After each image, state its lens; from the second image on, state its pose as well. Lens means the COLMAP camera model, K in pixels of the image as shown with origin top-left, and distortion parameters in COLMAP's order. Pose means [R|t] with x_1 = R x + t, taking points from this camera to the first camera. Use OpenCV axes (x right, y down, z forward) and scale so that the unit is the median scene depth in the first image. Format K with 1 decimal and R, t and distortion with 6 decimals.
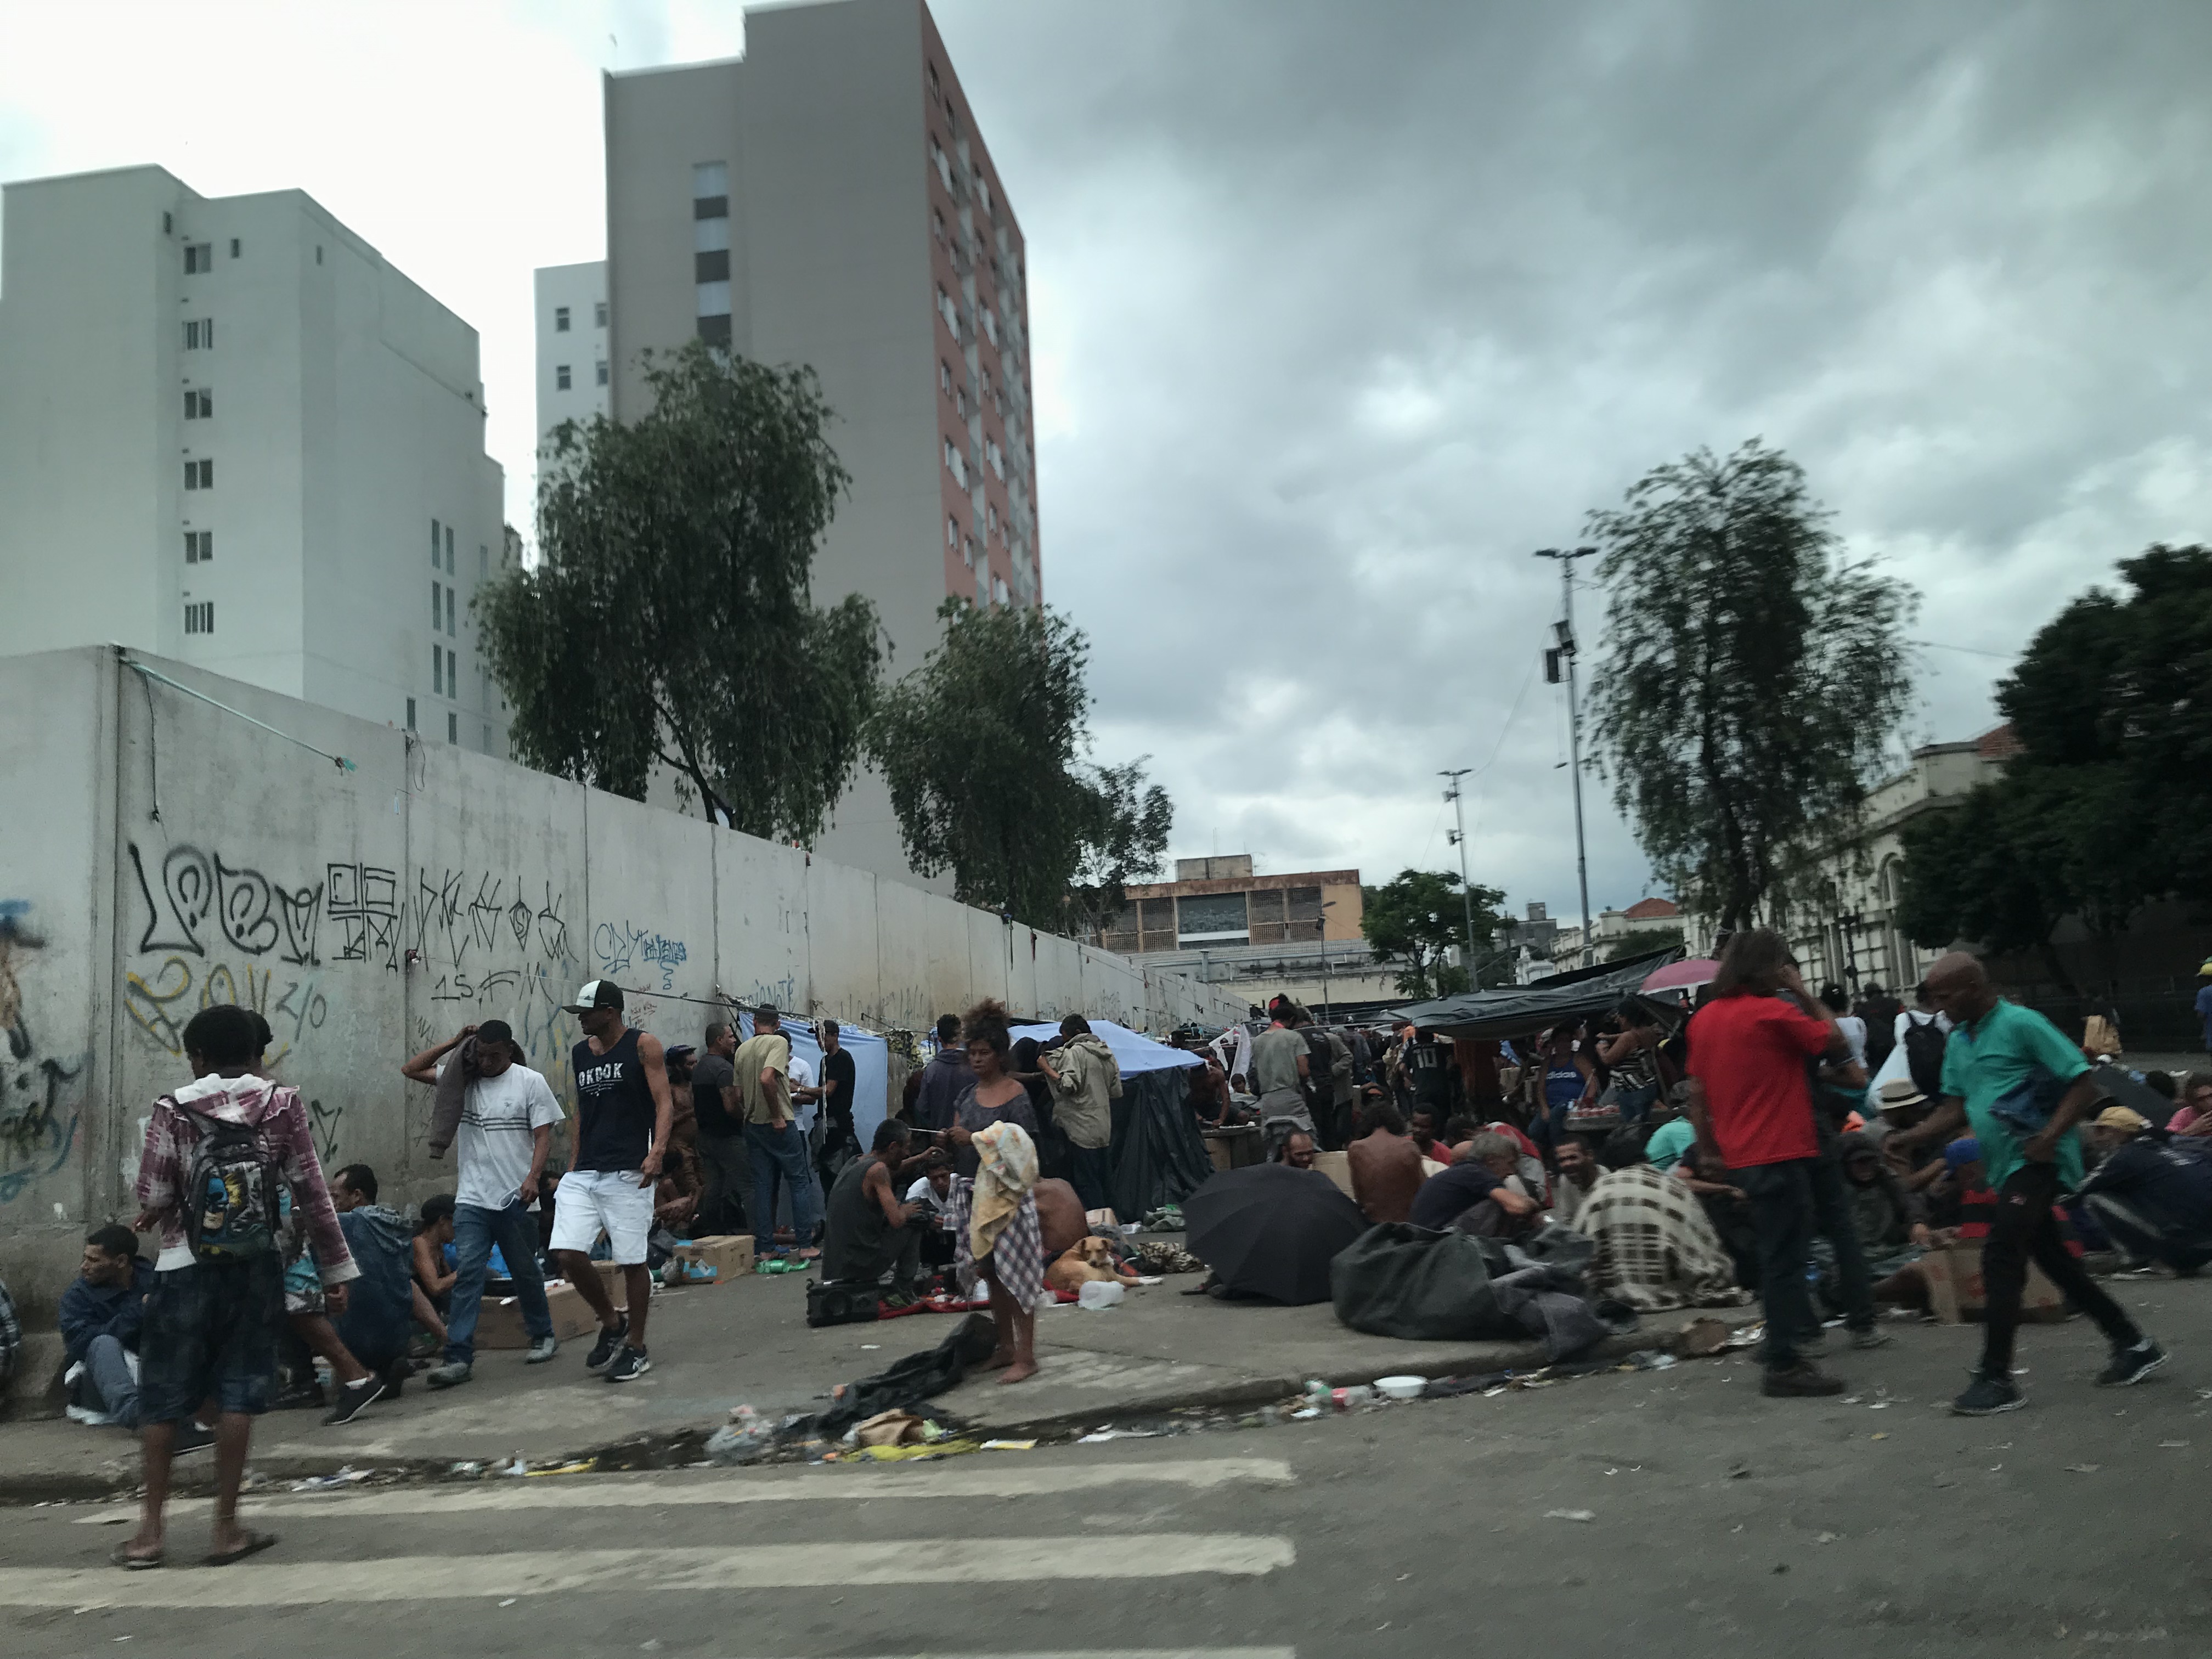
lens RADIAL K [[1821.4, 0, 1115.5], [0, 1821.4, 841.5], [0, 0, 1]] dist [0.012029, -0.004253]
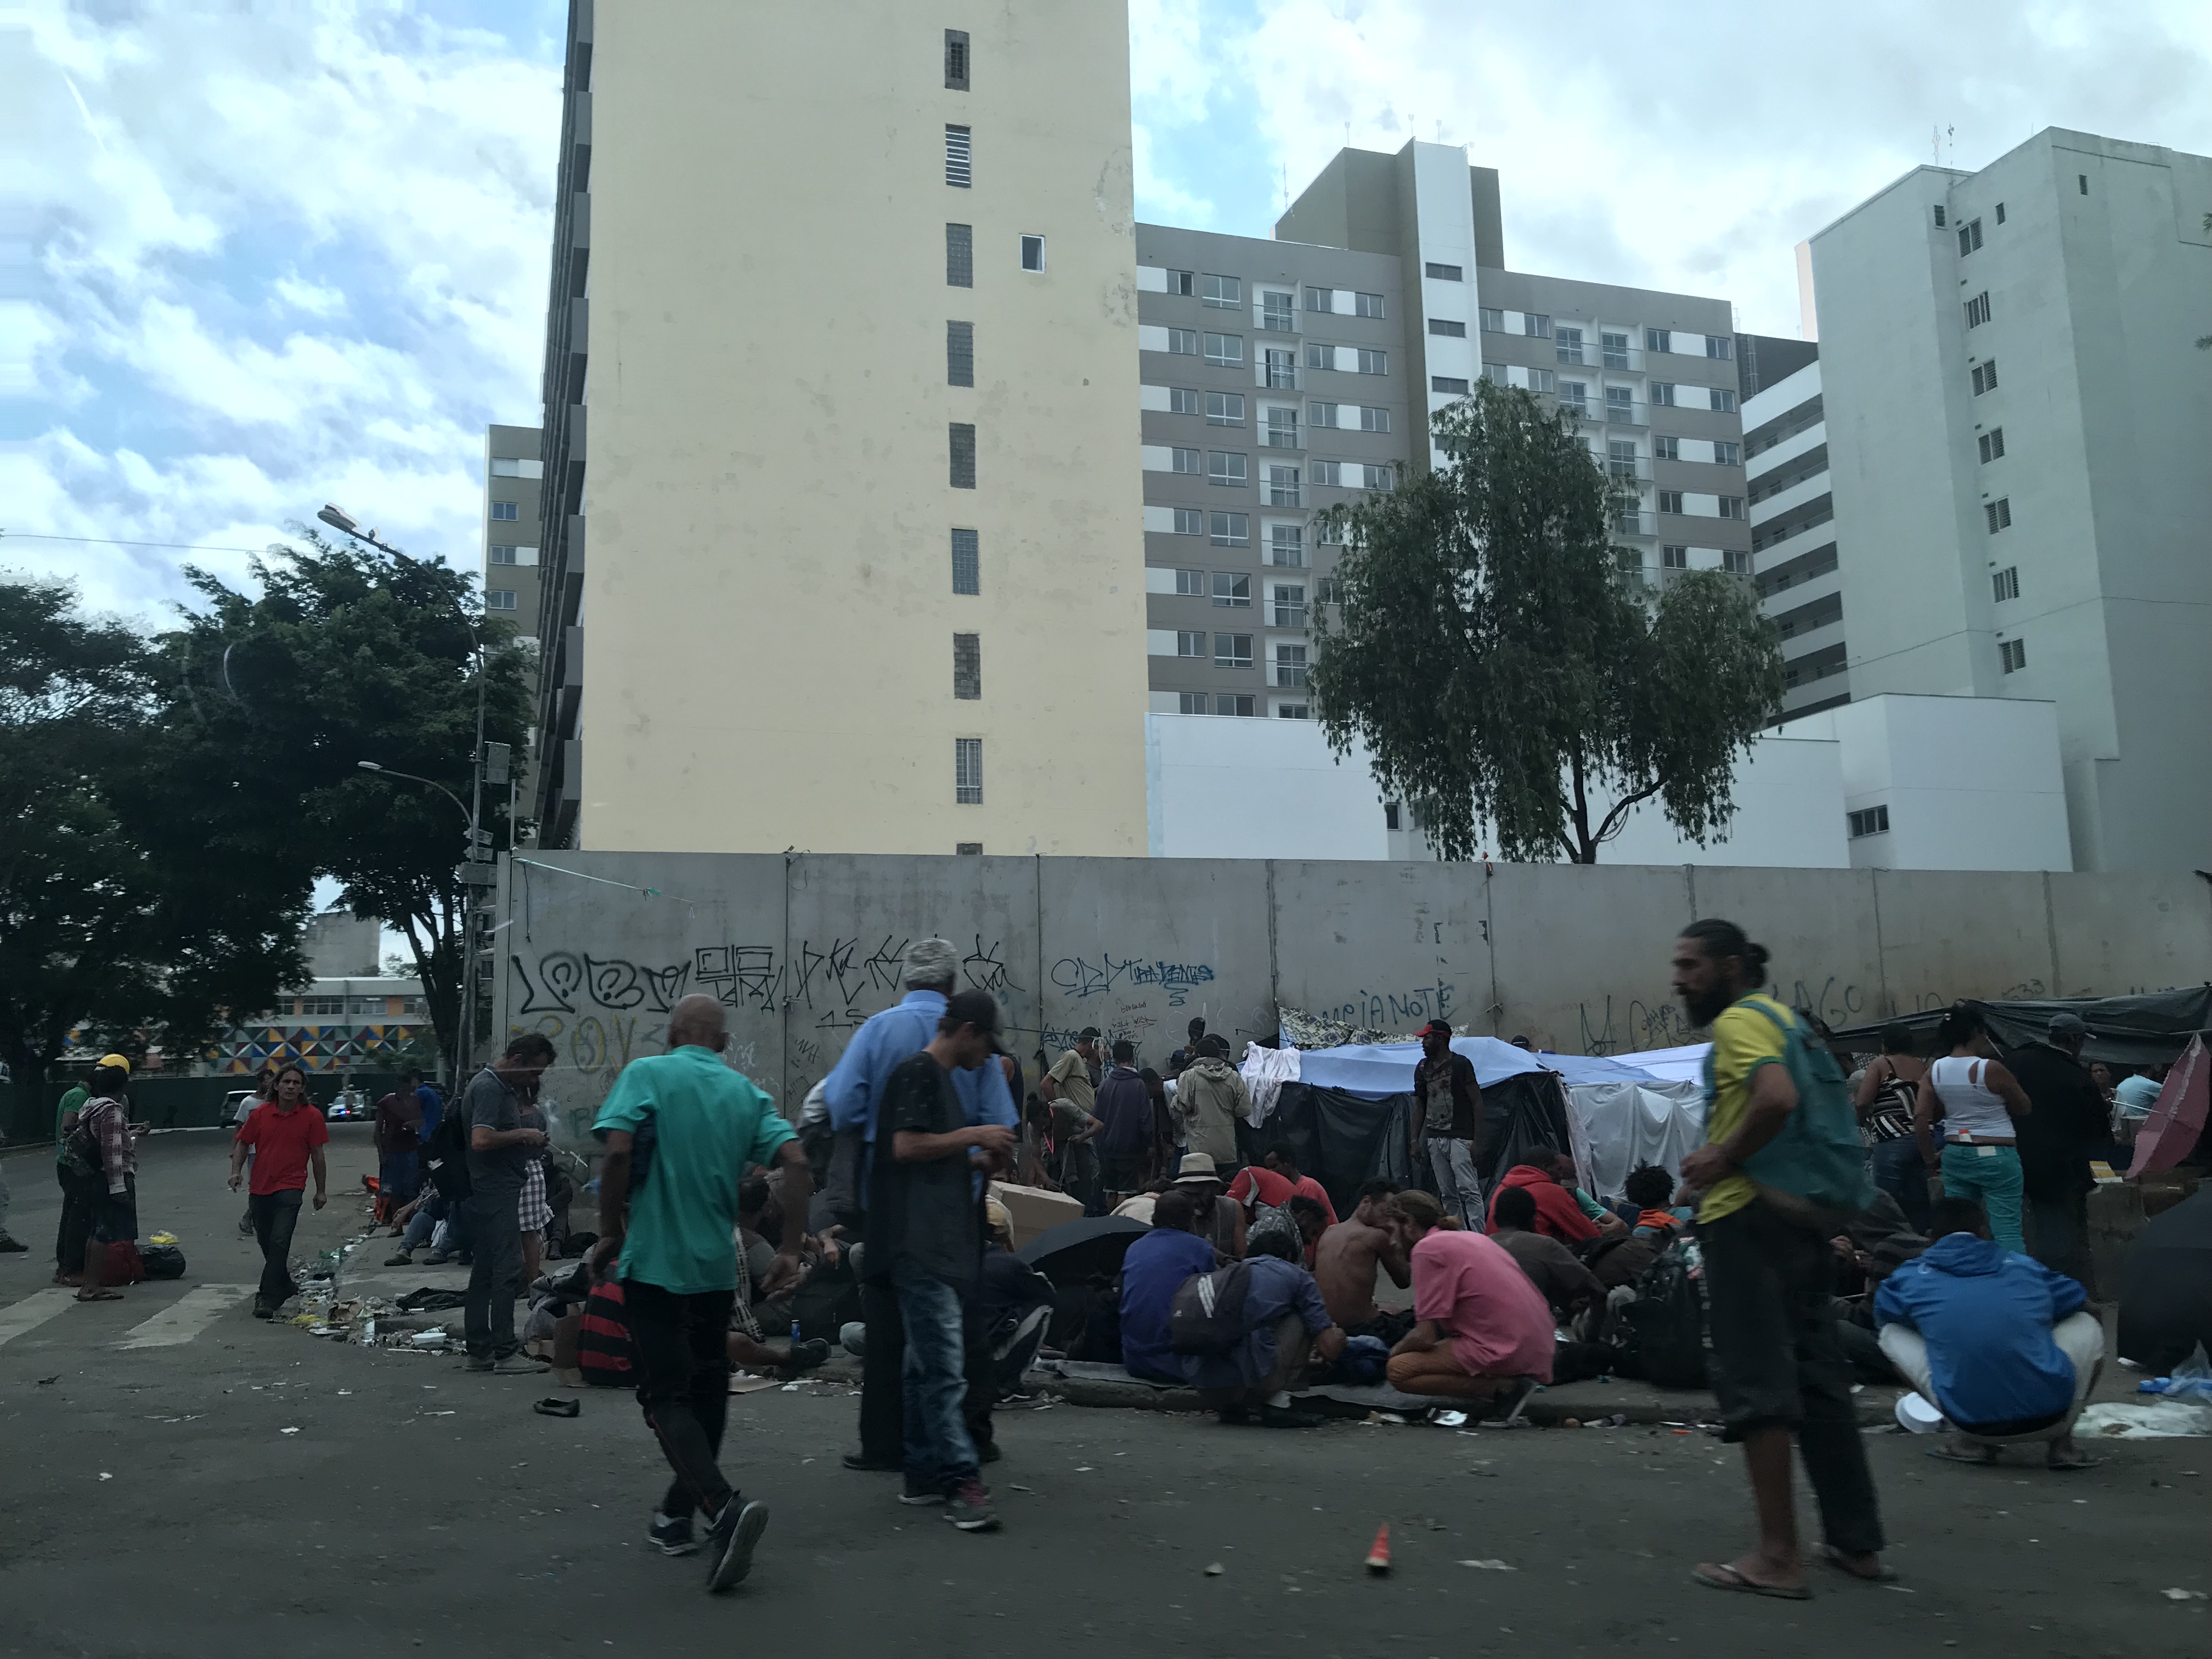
lens RADIAL K [[1821.4, 0, 1114.8], [0, 1821.4, 816.5], [0, 0, 1]] dist [0.012029, -0.004253]
pose [[0.428478, -0.091631, -0.898894, 1.151418], [0.108498, 0.992864, -0.049492, 0.015235], [0.897014, -0.076322, 0.435362, 0.609491]]
